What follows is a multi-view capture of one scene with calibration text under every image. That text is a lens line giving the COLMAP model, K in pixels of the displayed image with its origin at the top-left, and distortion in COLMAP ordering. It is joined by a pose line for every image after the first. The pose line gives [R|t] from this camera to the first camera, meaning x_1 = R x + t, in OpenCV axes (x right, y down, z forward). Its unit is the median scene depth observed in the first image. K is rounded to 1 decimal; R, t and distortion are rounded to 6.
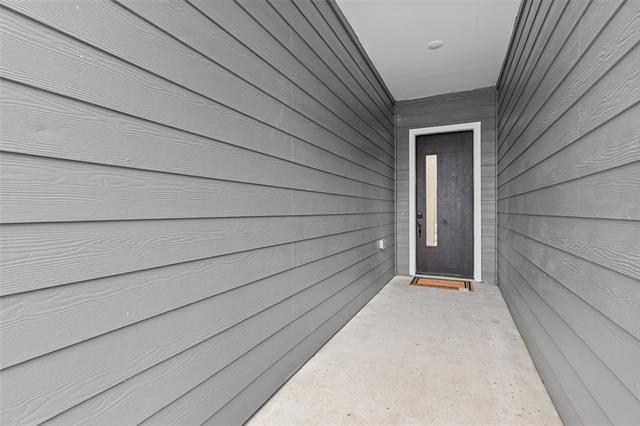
lens RADIAL K [[298.2, 0, 320.0], [0, 298.2, 213.0], [0, 0, 1]] dist [-0.002341, -0.000239]
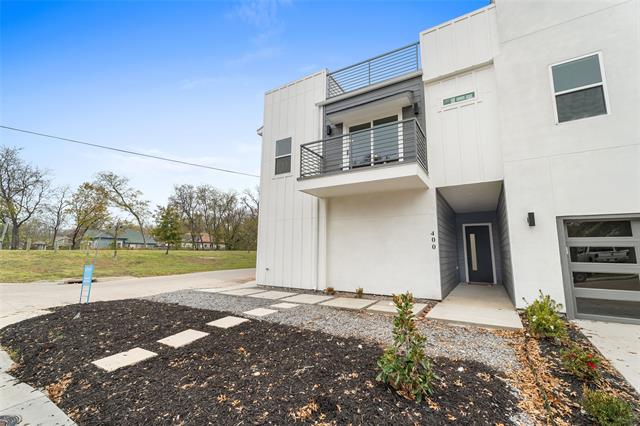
lens RADIAL K [[269.8, 0, 320.0], [0, 269.8, 213.0], [0, 0, 1]] dist [0.002664, 0.000417]
pose [[0.994302, -0.004376, -0.106507, -0.728890], [-0.012380, 0.987655, -0.156155, 0.005649], [0.105876, 0.156584, 0.981973, -1.552224]]
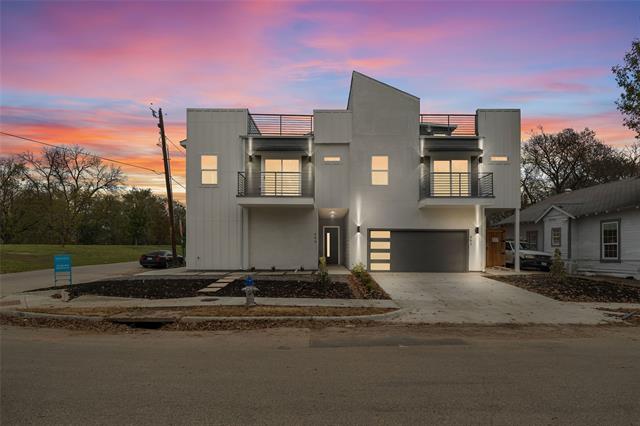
lens RADIAL K [[345.7, 0, 320.0], [0, 345.7, 213.0], [0, 0, 1]] dist [-0.002319, -0.000368]
pose [[0.906792, 0.048768, 0.418748, -1.723169], [-0.001328, 0.993612, -0.112841, 0.058497], [-0.421576, 0.101768, 0.901064, -3.228958]]
